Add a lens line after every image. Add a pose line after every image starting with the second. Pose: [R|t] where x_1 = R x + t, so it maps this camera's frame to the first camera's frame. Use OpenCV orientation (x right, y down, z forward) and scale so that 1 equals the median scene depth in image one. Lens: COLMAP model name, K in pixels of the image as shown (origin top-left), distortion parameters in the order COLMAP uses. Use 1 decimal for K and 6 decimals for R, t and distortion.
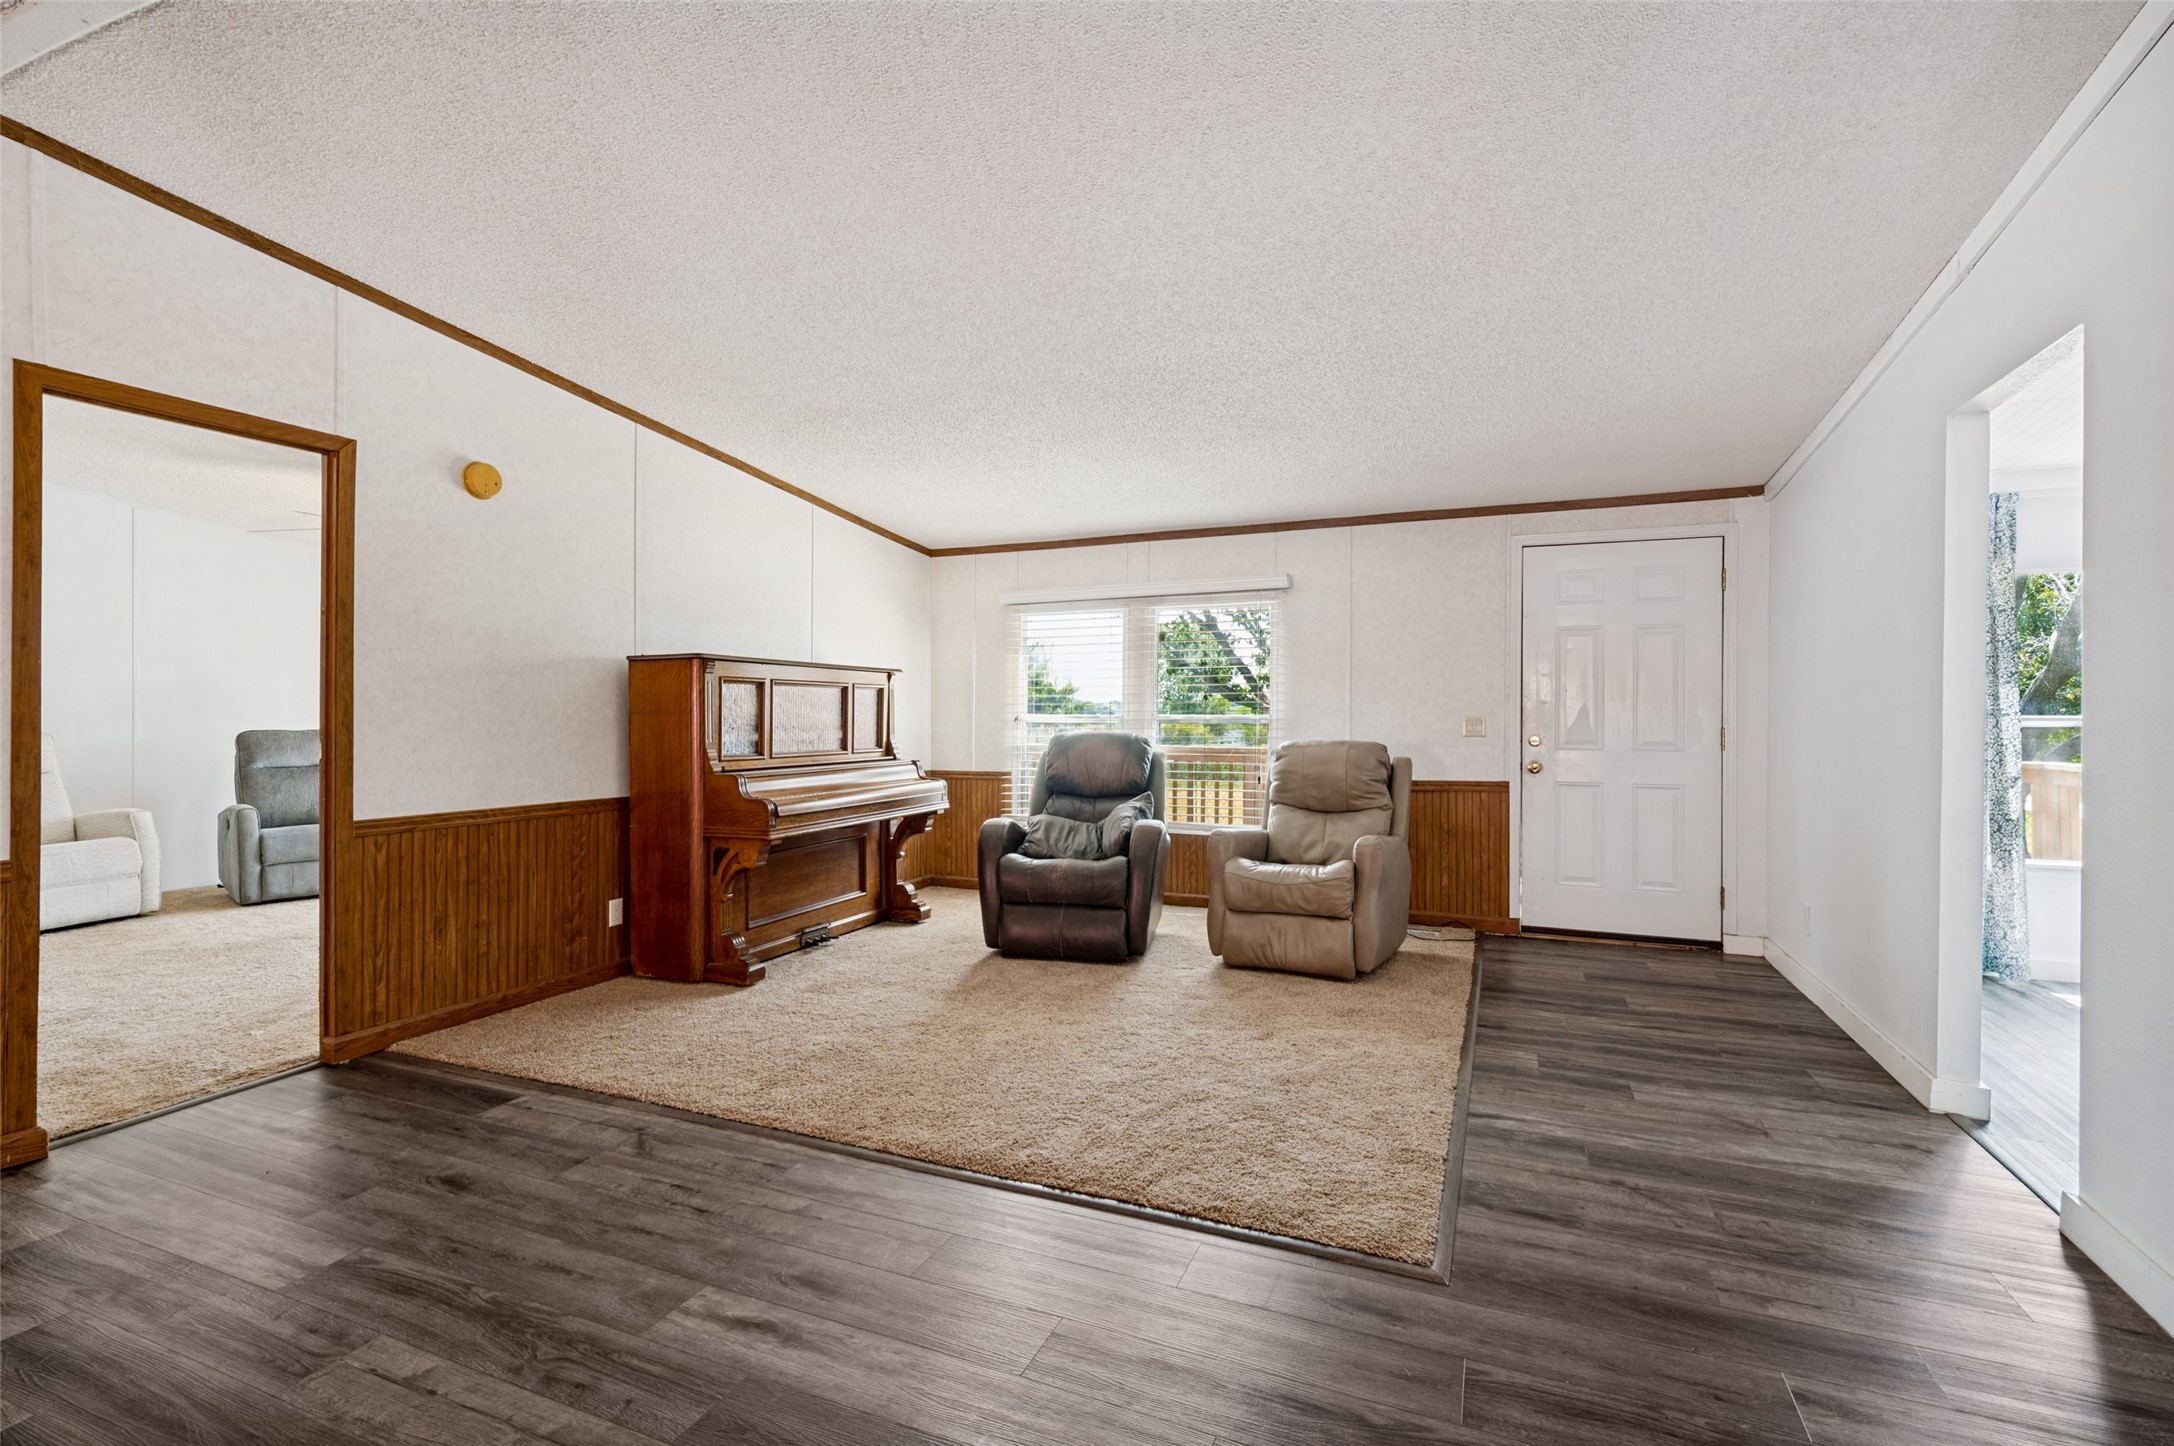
lens RADIAL K [[960.6, 0, 1104.4], [0, 960.6, 713.7], [0, 0, 1]] dist [-0.002037, -0.000242]
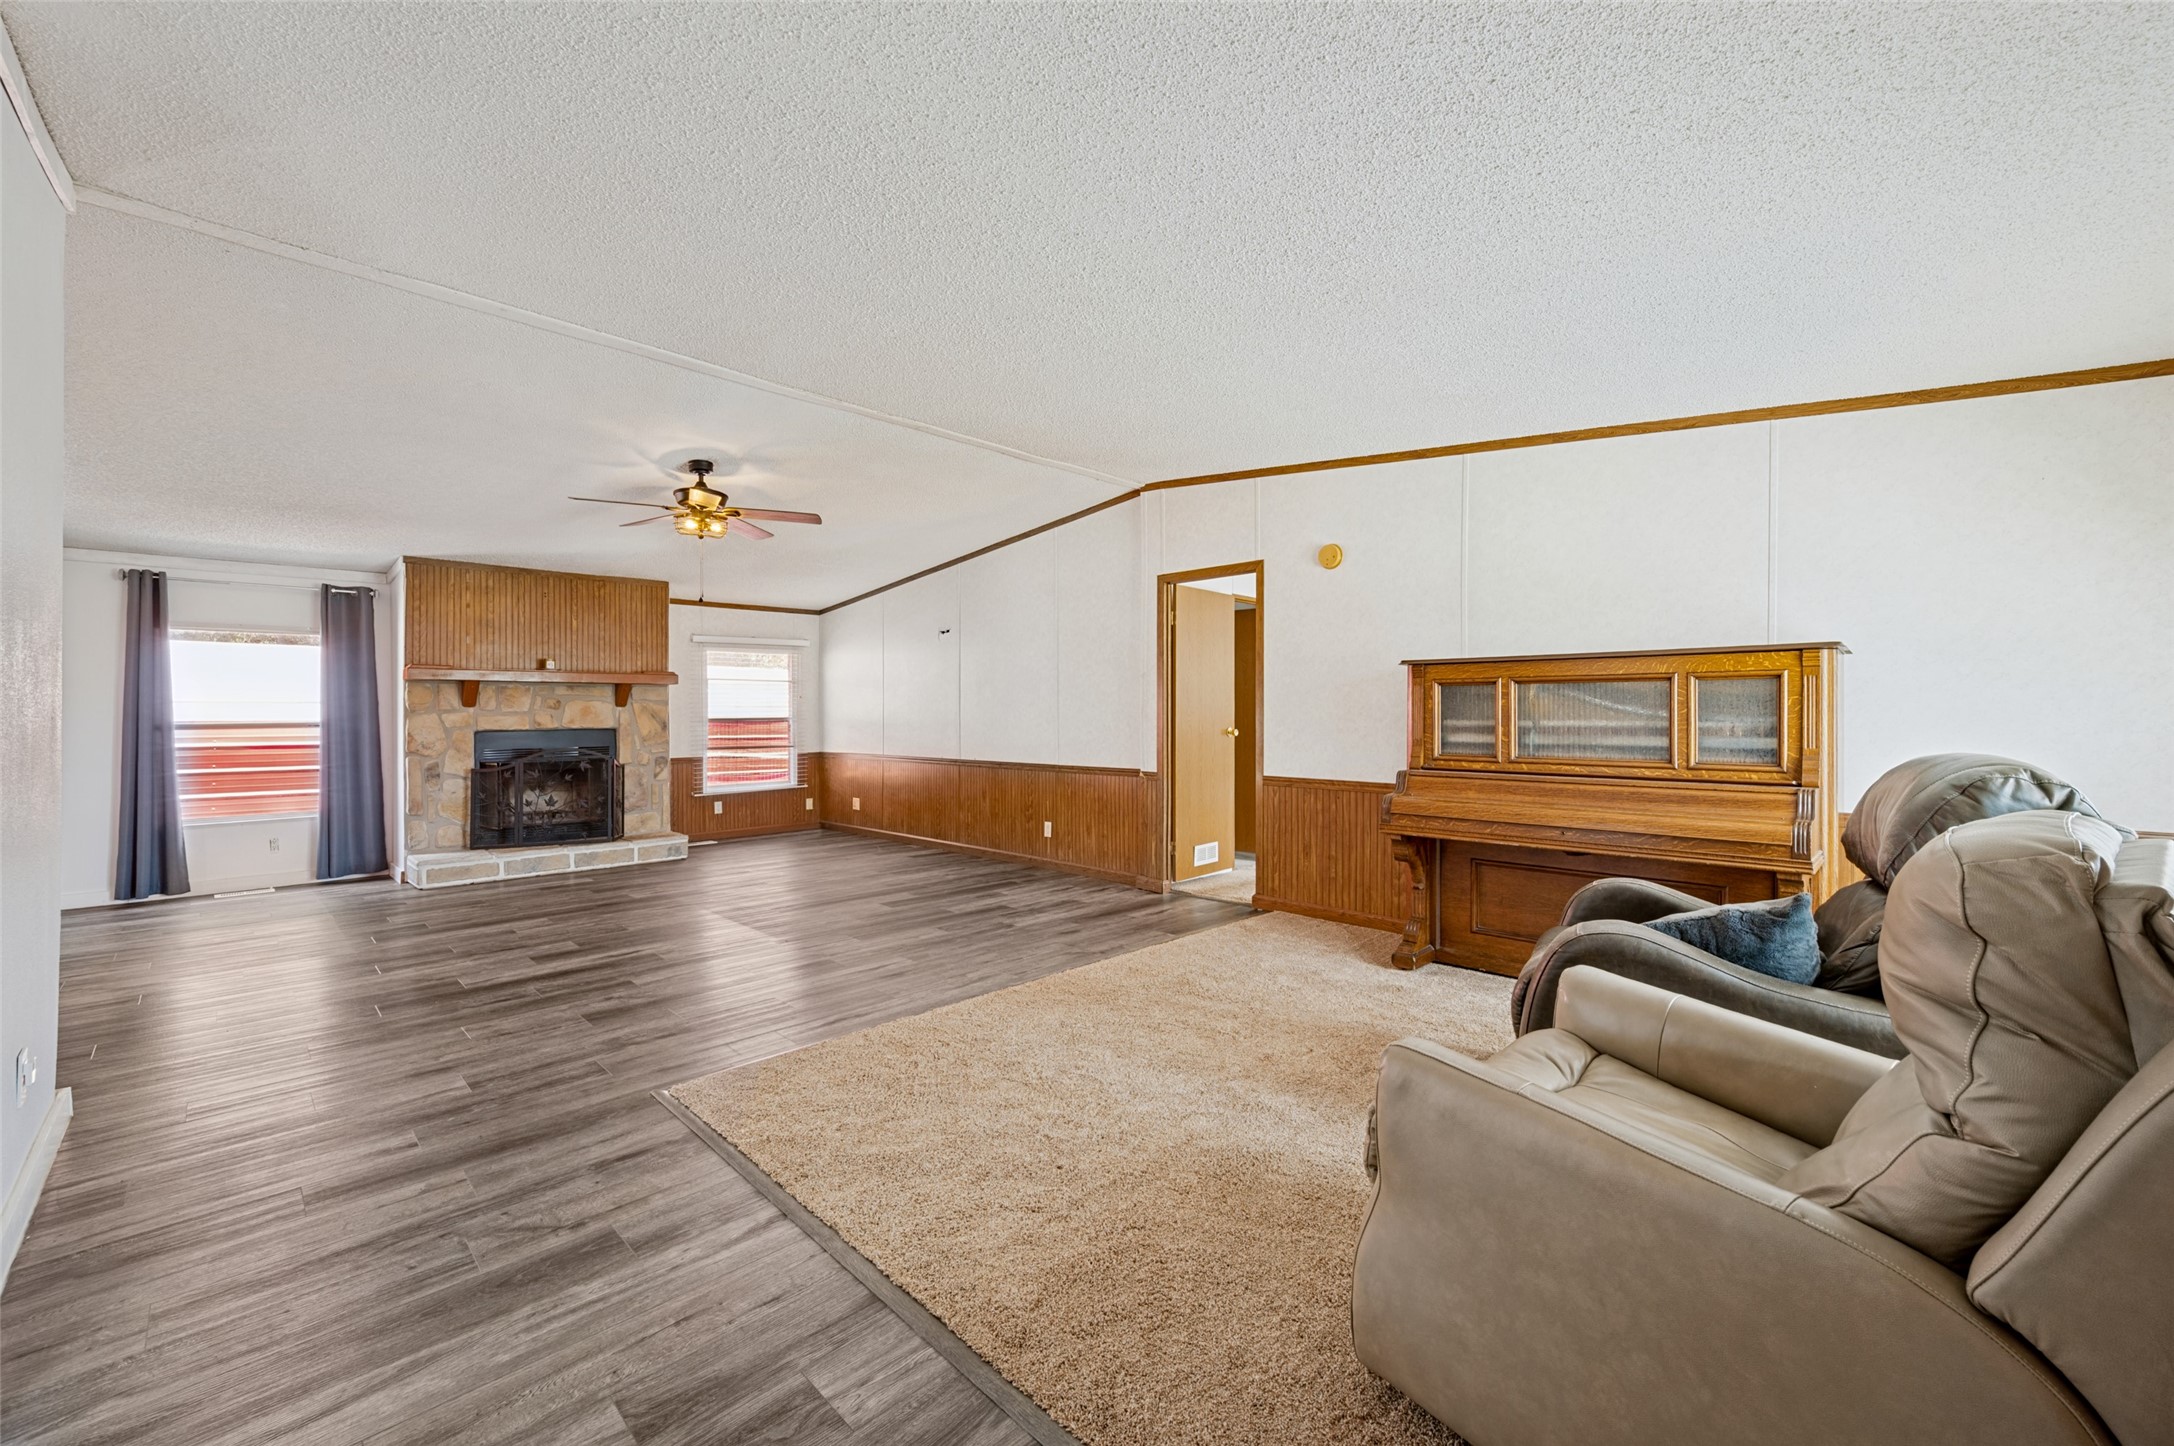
lens RADIAL K [[870.8, 0, 1087.0], [0, 870.8, 723.0], [0, 0, 1]] dist [-0.000585, 0.000000]
pose [[-0.379143, 0.010563, -0.925278, 1.132091], [0.001831, 0.999941, 0.010665, -0.003620], [0.925336, 0.002350, -0.379140, 1.791779]]
